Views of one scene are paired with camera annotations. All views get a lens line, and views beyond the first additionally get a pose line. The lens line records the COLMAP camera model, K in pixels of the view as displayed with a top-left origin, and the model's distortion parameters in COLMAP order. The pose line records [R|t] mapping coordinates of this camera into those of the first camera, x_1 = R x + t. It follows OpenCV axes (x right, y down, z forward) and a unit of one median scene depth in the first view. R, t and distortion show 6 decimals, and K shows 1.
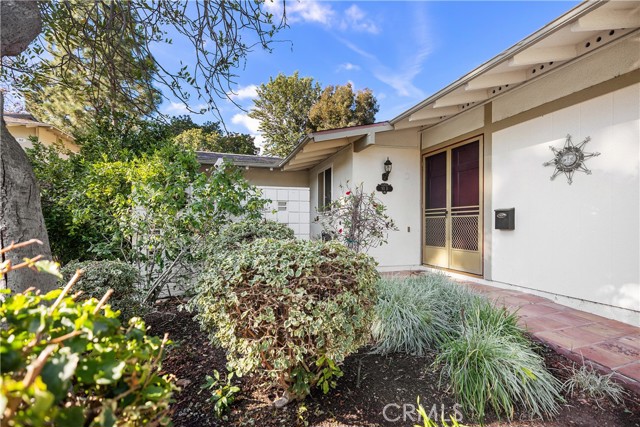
lens RADIAL K [[289.1, 0, 305.0], [0, 289.1, 223.1], [0, 0, 1]] dist [0.004557, 0.000493]
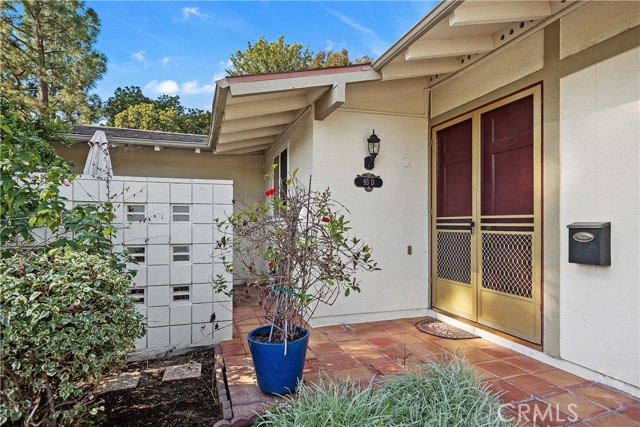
lens RADIAL K [[339.4, 0, 305.5], [0, 339.4, 219.4], [0, 0, 1]] dist [-0.000124, 0.001505]
pose [[0.999875, 0.002348, 0.015634, 0.144923], [-0.002253, 0.999979, -0.006073, -0.041777], [-0.015648, 0.006037, 0.999859, 0.327775]]
